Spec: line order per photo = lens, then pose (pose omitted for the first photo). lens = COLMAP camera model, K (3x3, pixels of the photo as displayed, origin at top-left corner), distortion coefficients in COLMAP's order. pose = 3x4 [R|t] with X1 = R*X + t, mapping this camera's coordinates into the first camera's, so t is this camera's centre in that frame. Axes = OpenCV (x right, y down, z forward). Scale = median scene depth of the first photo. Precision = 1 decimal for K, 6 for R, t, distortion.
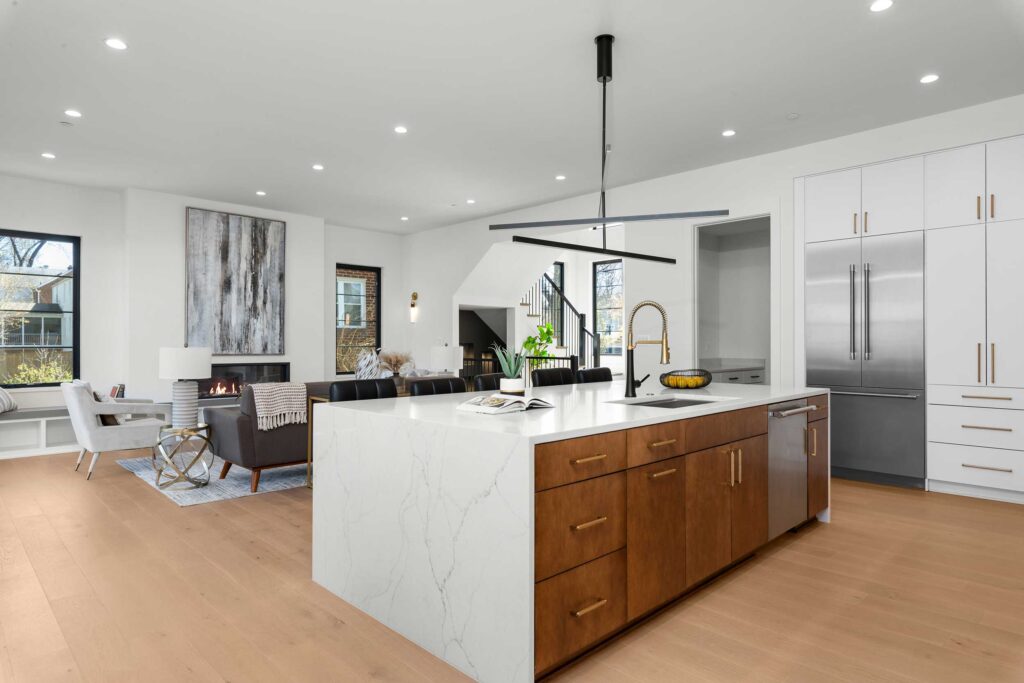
lens RADIAL K [[578.6, 0, 512.5], [0, 578.6, 342.3], [0, 0, 1]] dist [0.002517, -0.000424]
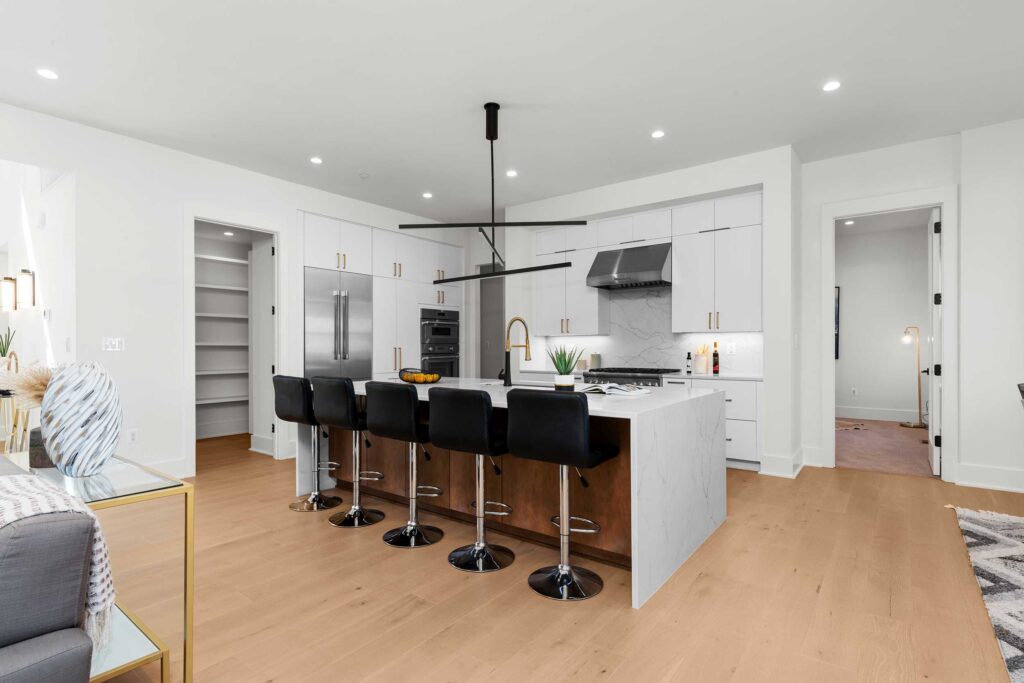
lens RADIAL K [[505.7, 0, 512.0], [0, 505.7, 346.3], [0, 0, 1]] dist [-0.005582, -0.000131]
pose [[-0.140933, 0.004092, 0.990011, -0.693951], [0.004764, 0.999983, -0.003455, 0.002486], [-0.990008, 0.004229, -0.140950, 0.825404]]
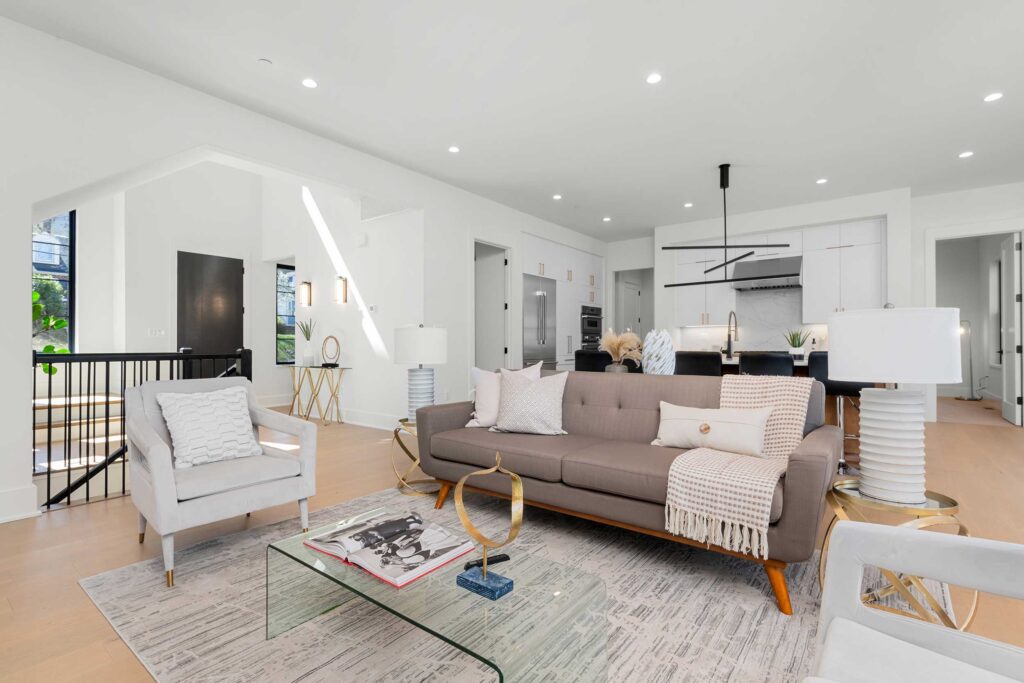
lens RADIAL K [[475.0, 0, 511.7], [0, 475.0, 339.2], [0, 0, 1]] dist [-0.001561, 0.000408]
pose [[-0.138703, 0.011523, 0.990267, -0.914339], [0.003374, 0.999932, -0.011163, 0.030888], [-0.990328, 0.001793, -0.138733, 1.393843]]
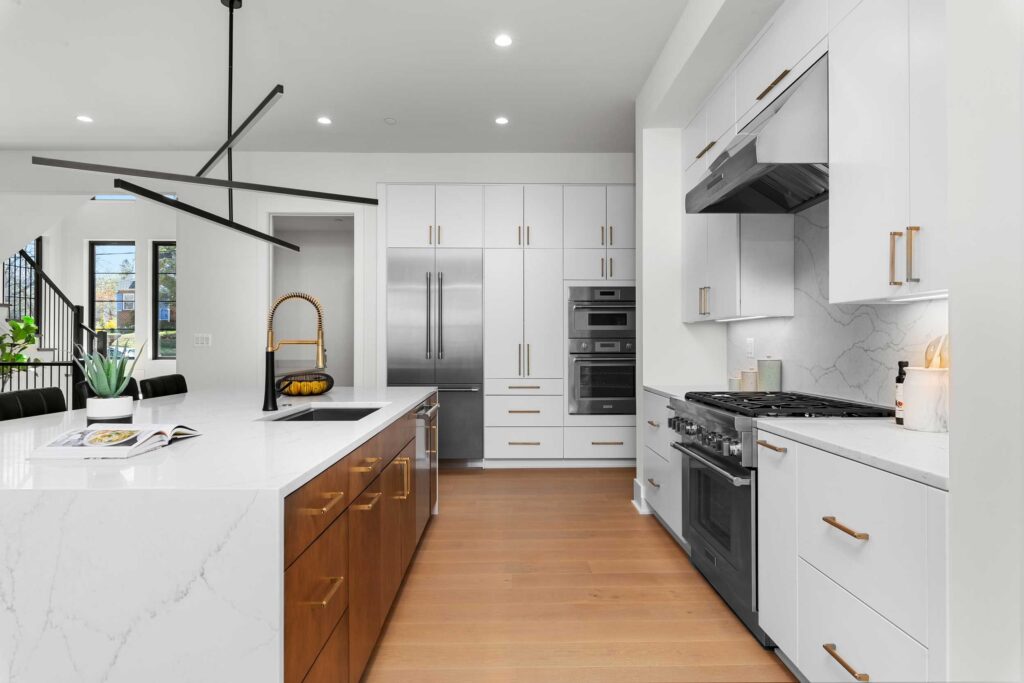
lens RADIAL K [[578.6, 0, 513.9], [0, 578.6, 339.8], [0, 0, 1]] dist [0.002517, -0.000424]
pose [[0.692840, 0.006258, 0.721065, -0.096965], [-0.001879, 0.999975, -0.006874, 0.000924], [-0.721089, 0.003408, 0.692834, 0.138051]]
